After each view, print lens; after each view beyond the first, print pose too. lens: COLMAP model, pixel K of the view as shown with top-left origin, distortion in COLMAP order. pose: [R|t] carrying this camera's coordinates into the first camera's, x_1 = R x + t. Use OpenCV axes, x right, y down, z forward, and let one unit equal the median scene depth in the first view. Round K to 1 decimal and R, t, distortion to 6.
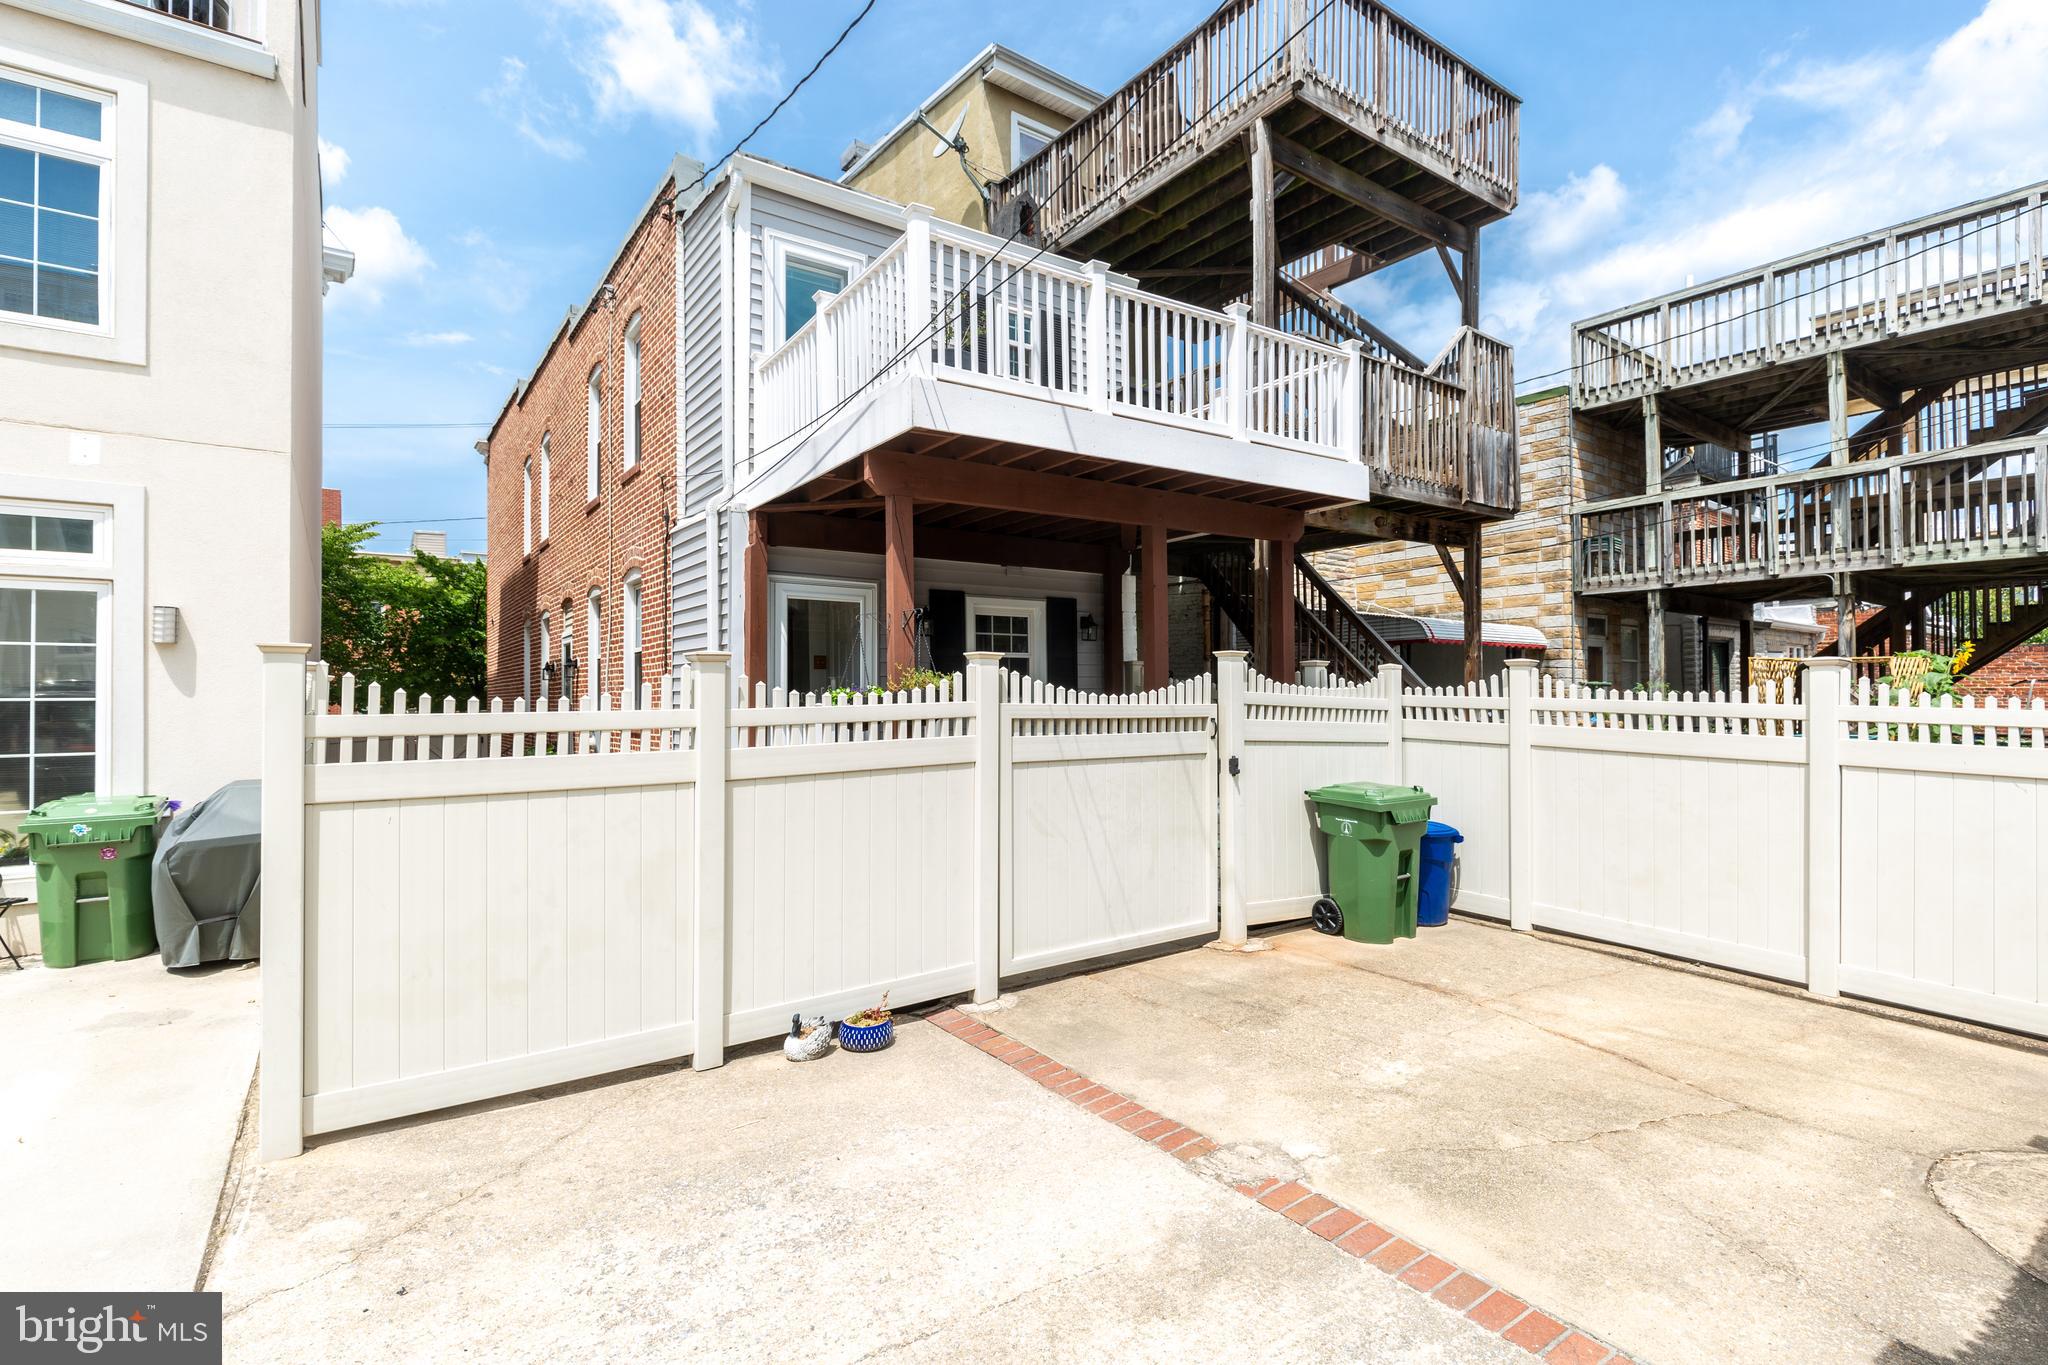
lens RADIAL K [[942.4, 0, 980.9], [0, 942.4, 703.3], [0, 0, 1]] dist [-0.002774, -0.000672]
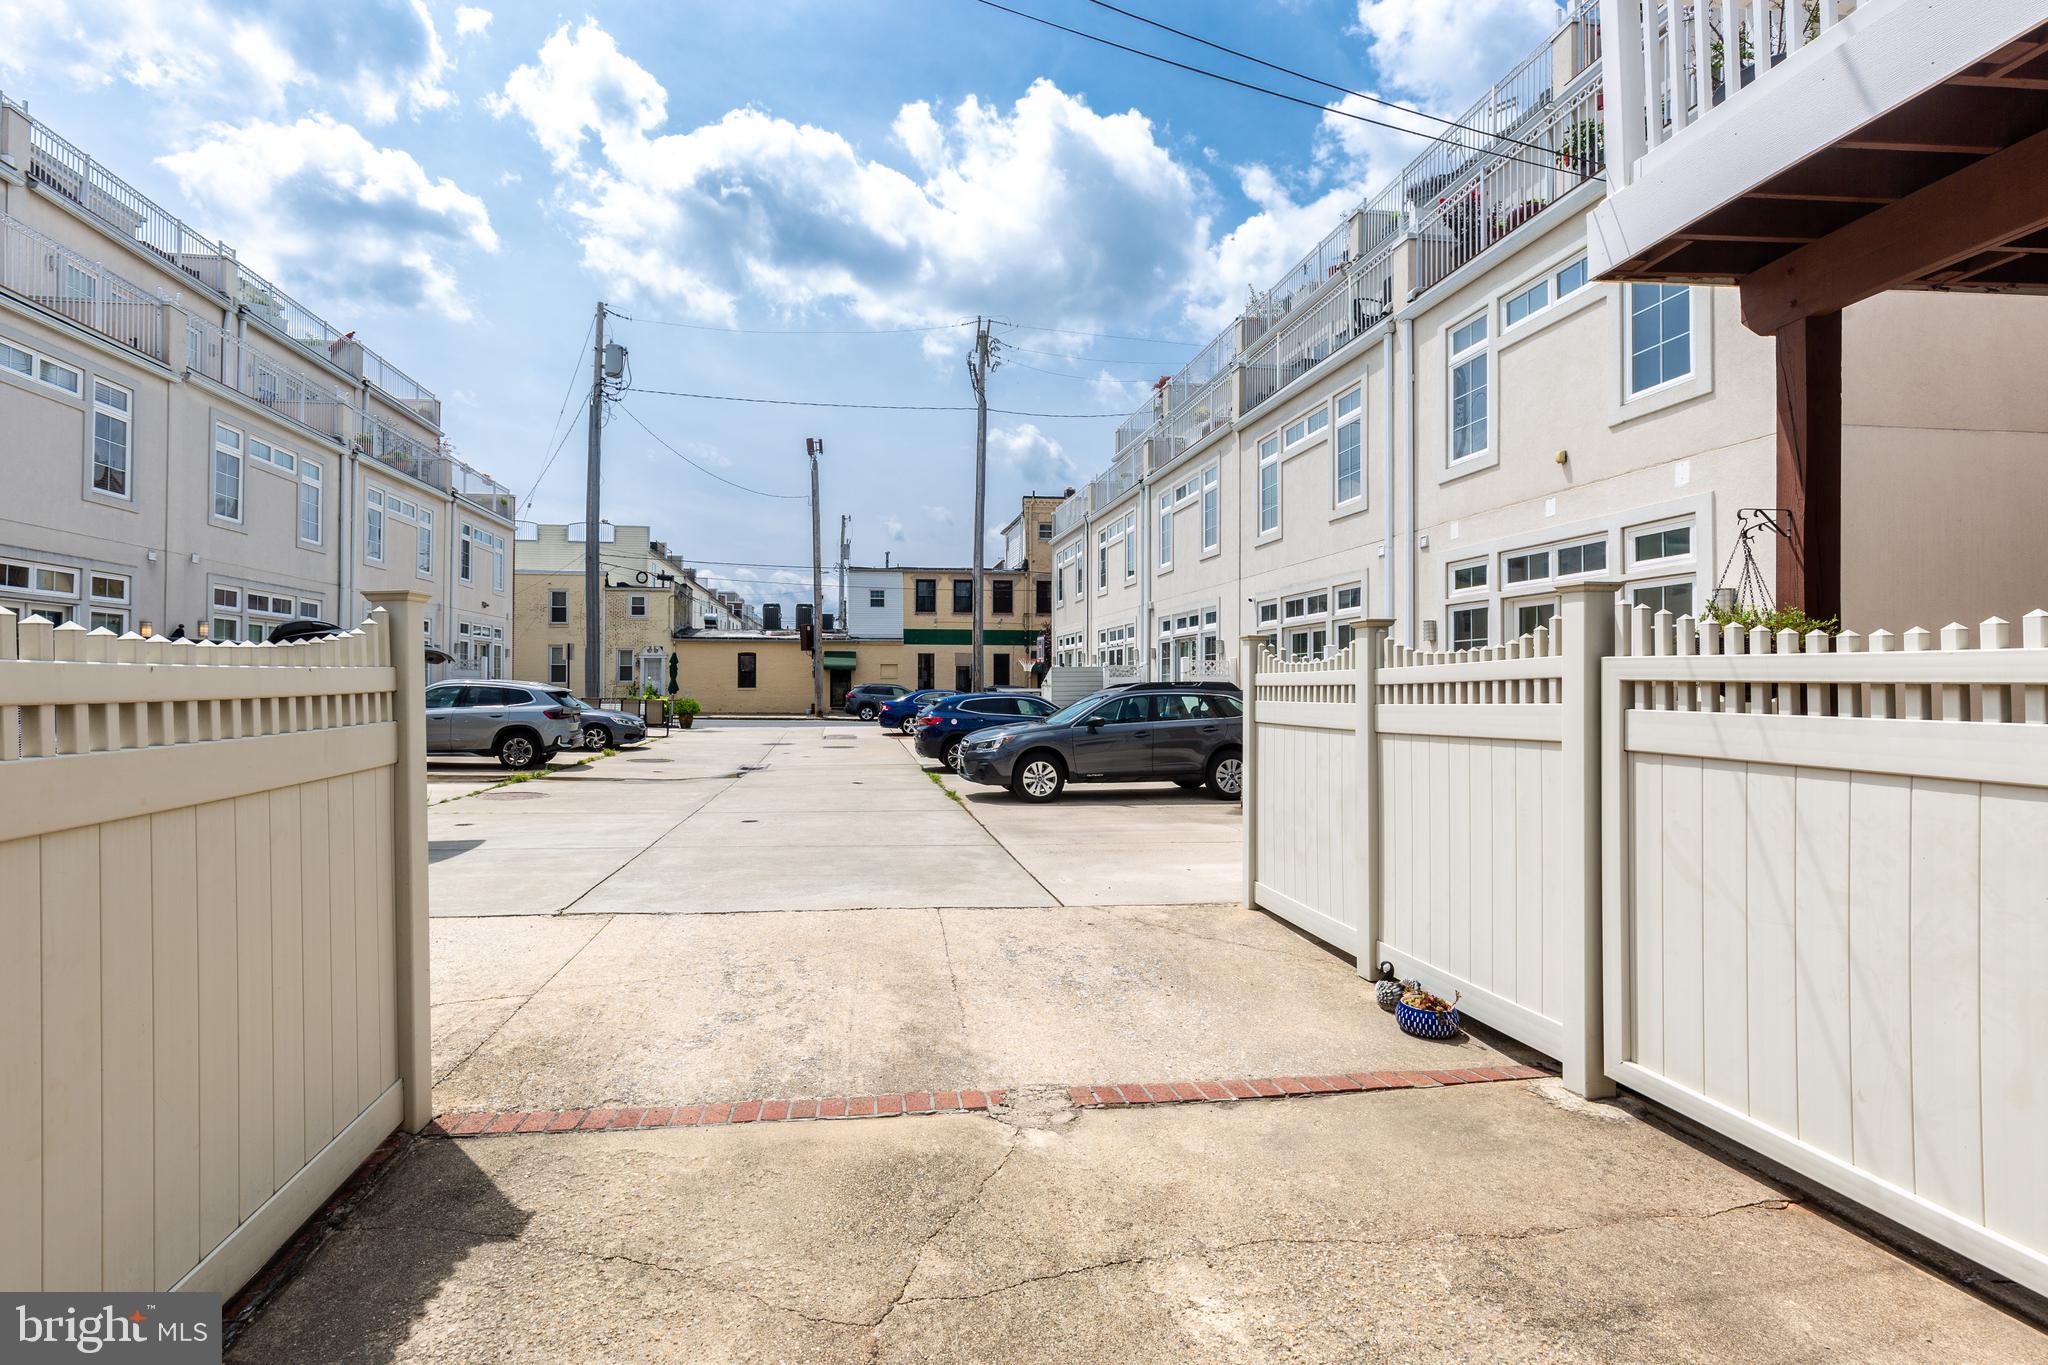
lens RADIAL K [[946.1, 0, 1014.8], [0, 946.1, 676.0], [0, 0, 1]] dist [0.001452, 0.000358]
pose [[-0.399320, -0.001694, -0.916810, 1.025935], [-0.002211, 0.999997, -0.000885, 0.019367], [0.916809, 0.001674, -0.399322, 1.151541]]
